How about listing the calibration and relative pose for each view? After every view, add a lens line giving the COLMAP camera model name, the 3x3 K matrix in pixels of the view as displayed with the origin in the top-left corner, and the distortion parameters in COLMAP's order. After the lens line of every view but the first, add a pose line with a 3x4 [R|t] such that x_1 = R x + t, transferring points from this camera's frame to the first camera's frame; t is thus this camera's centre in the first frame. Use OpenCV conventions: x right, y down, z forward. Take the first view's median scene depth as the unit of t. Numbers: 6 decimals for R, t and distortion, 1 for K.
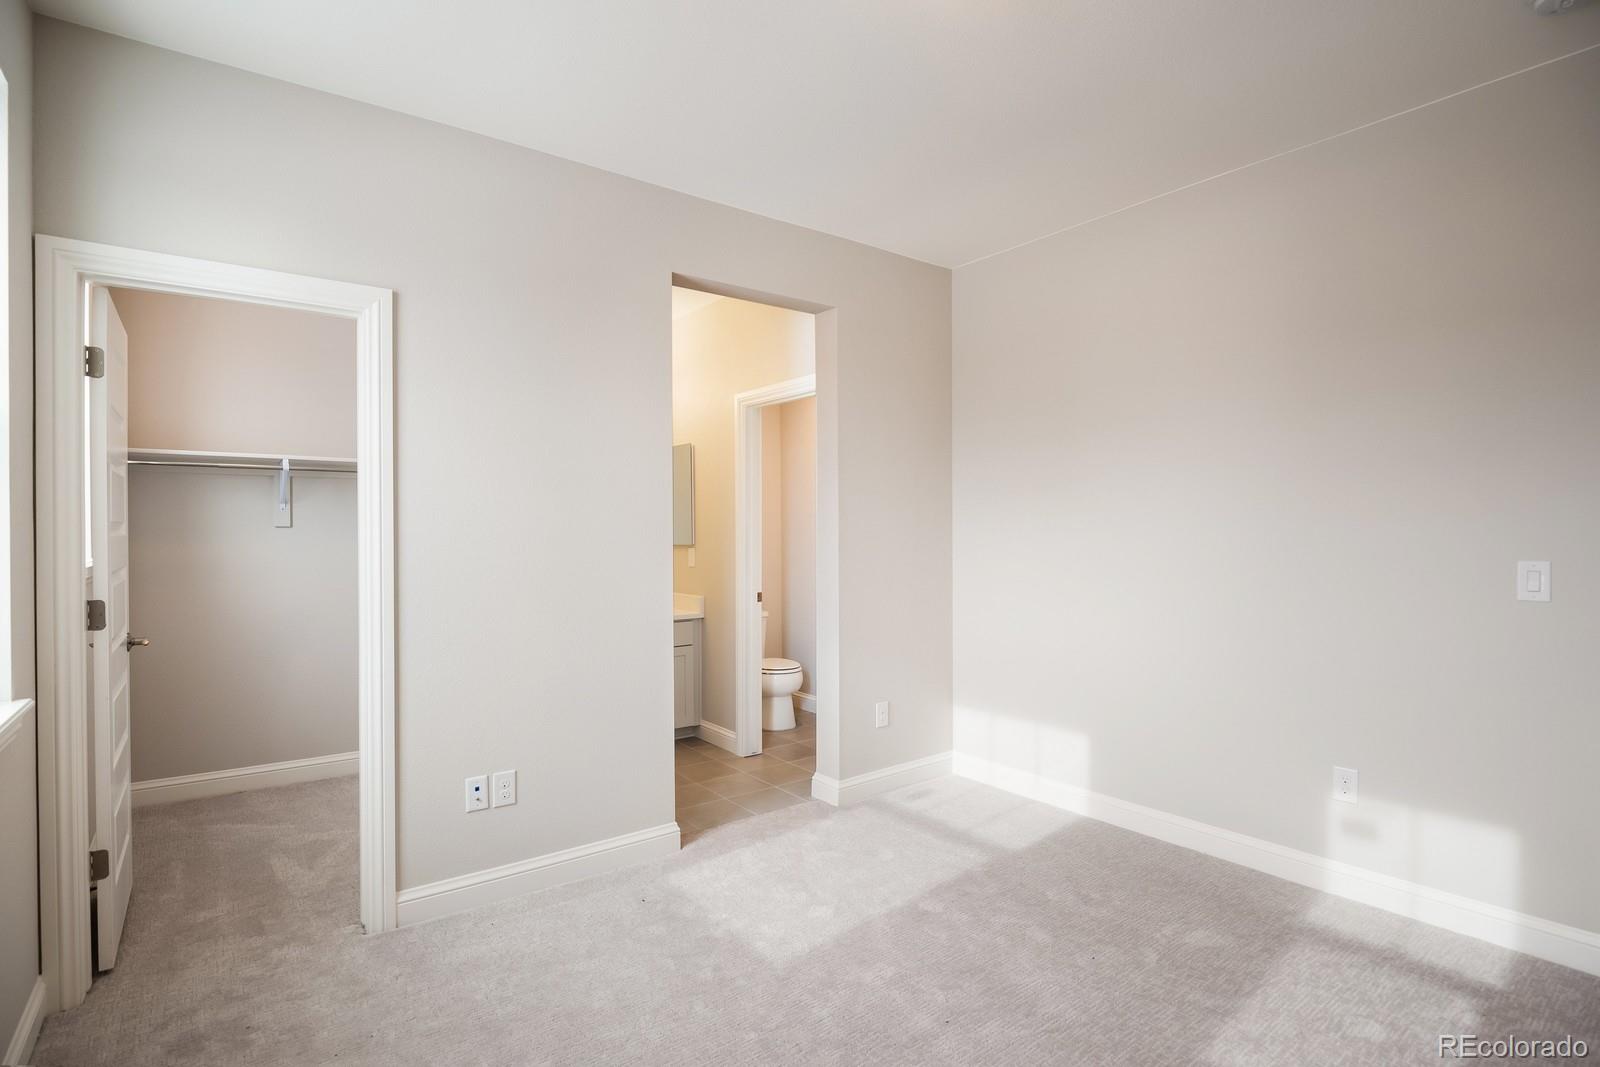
lens RADIAL K [[779.5, 0, 795.5], [0, 779.5, 537.8], [0, 0, 1]] dist [-0.020551, -0.001158]
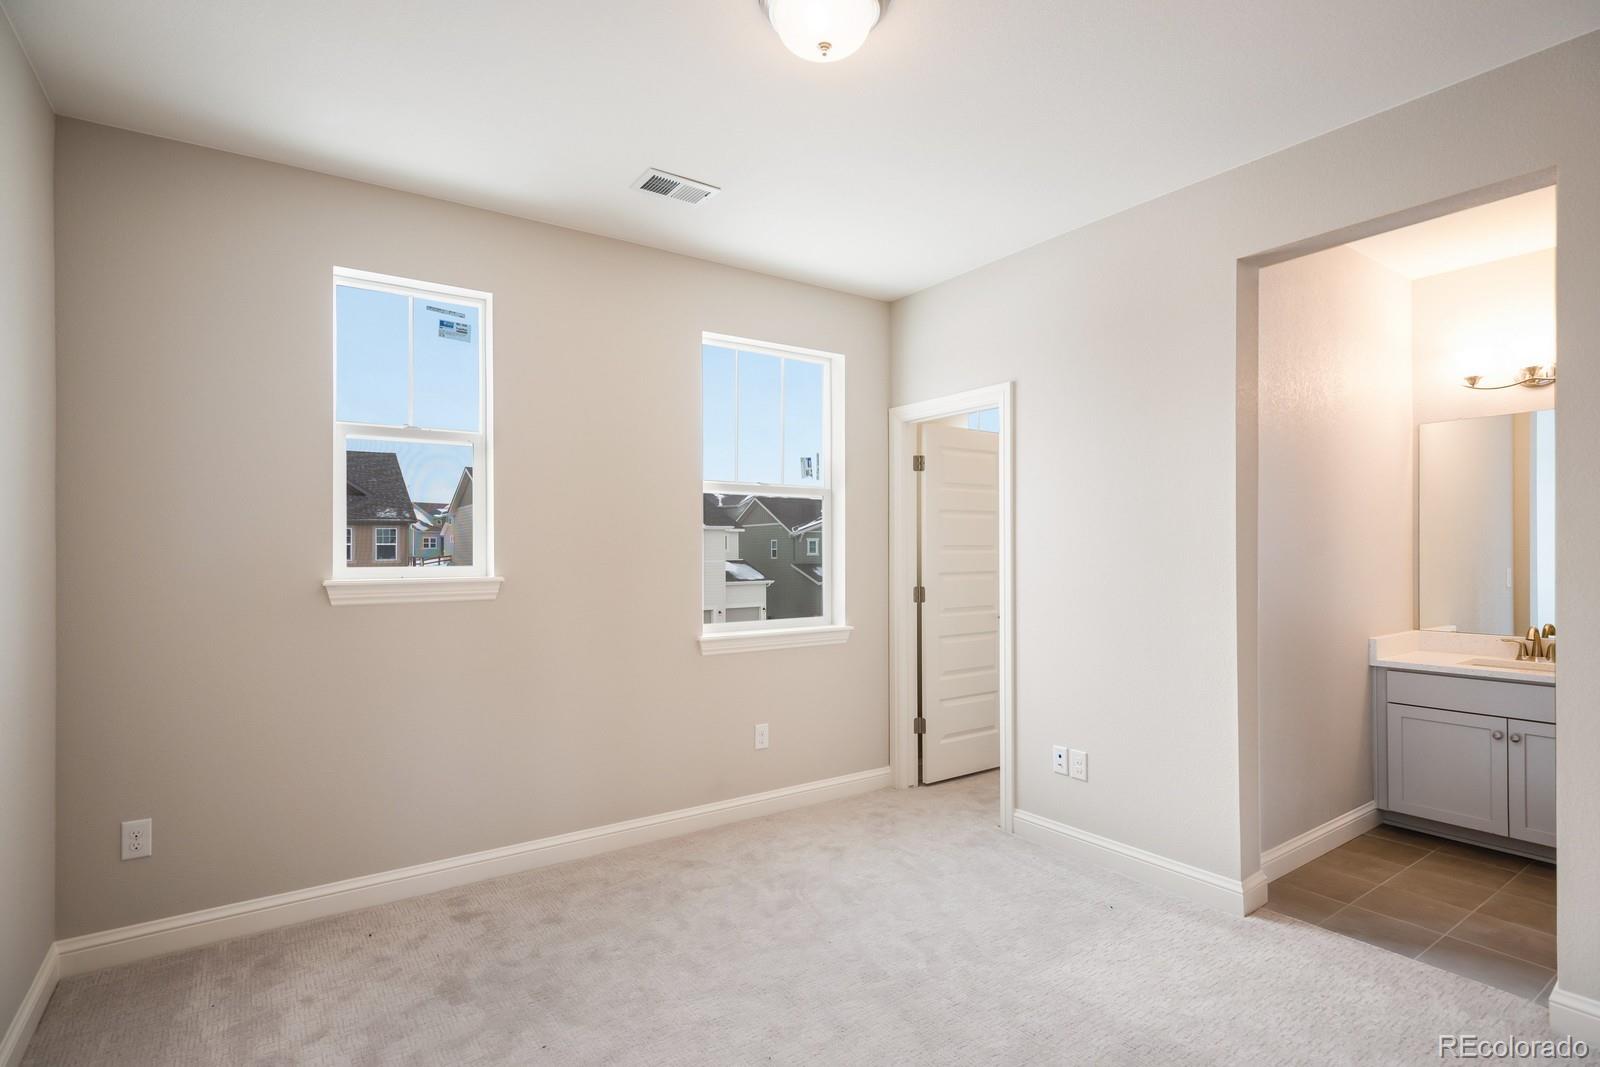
lens RADIAL K [[779.5, 0, 796.4], [0, 779.5, 542.2], [0, 0, 1]] dist [-0.020551, -0.001158]
pose [[-0.028057, -0.012042, -0.999534, 0.900982], [-0.003232, 0.999923, -0.011956, -0.005817], [0.999601, 0.002895, -0.028094, 0.635645]]
